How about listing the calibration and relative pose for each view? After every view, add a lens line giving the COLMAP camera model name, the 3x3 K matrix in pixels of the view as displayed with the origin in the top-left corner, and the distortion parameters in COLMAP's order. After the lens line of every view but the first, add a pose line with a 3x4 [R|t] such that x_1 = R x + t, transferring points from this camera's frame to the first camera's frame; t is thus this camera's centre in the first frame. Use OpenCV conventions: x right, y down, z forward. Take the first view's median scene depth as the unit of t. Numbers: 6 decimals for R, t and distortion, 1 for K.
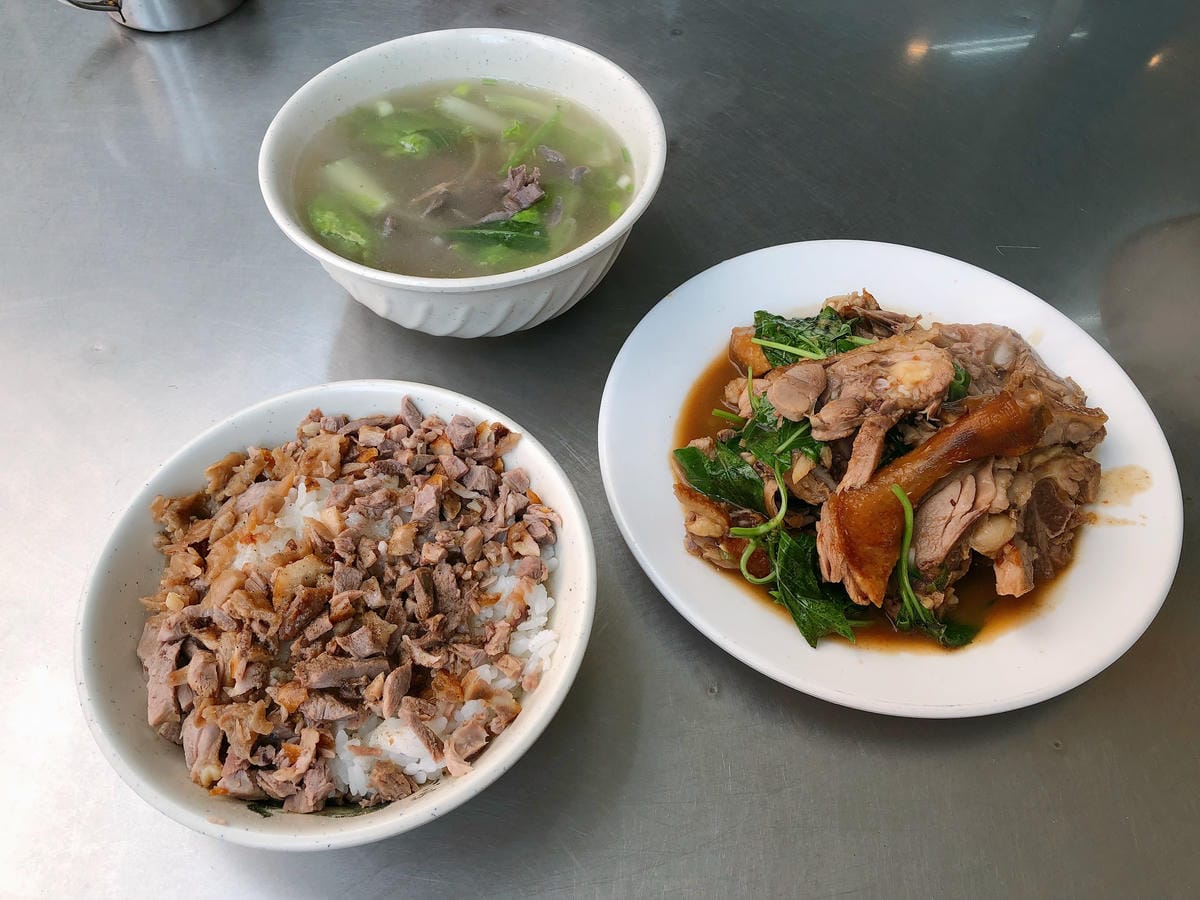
lens RADIAL K [[1001.7, 0, 600.0], [0, 1001.7, 450.0], [0, 0, 1]] dist [0.048428, -0.002259]
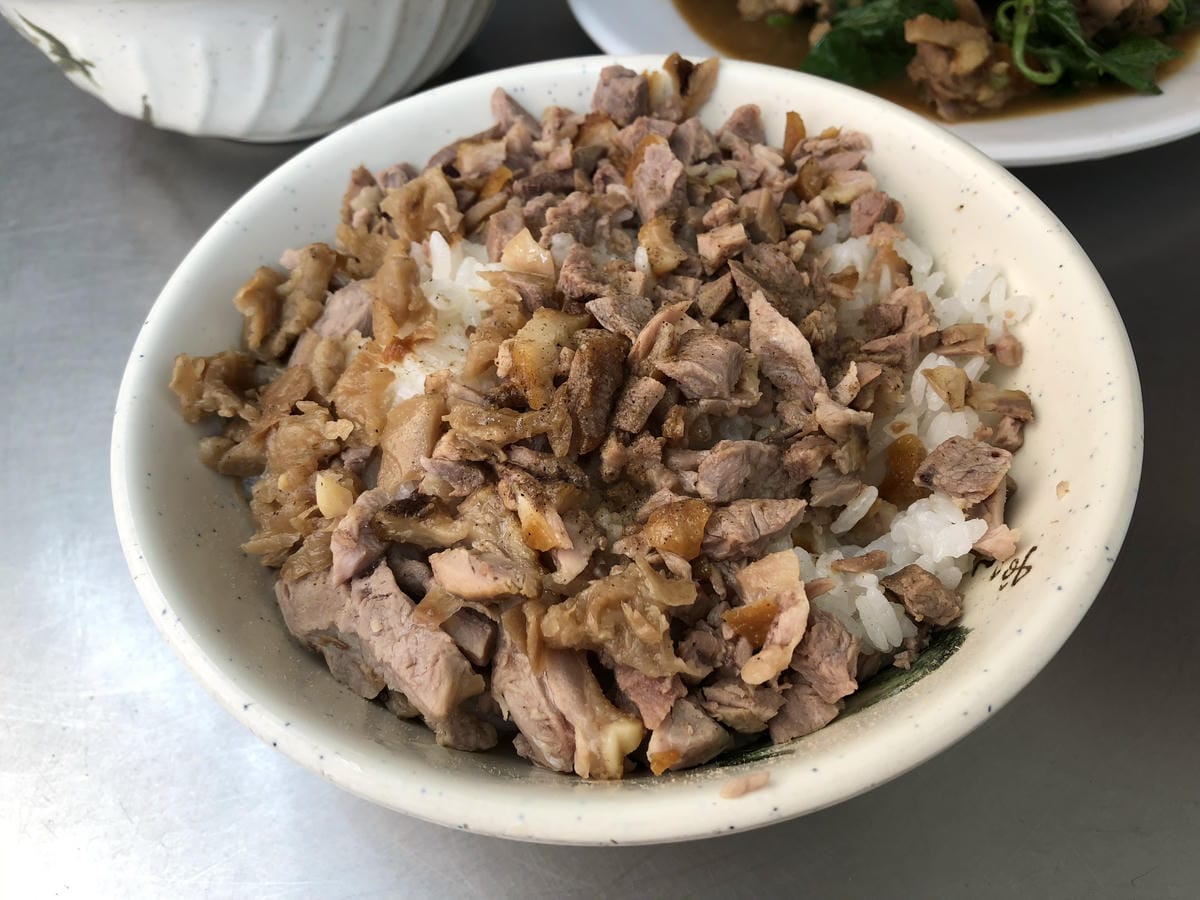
lens RADIAL K [[1001.7, 0, 600.0], [0, 1001.7, 450.0], [0, 0, 1]] dist [0.048428, -0.002259]
pose [[0.880534, -0.410619, 0.236753, -0.389263], [0.427576, 0.903689, -0.022907, 0.184016], [-0.204545, 0.121401, 0.971300, 0.486632]]
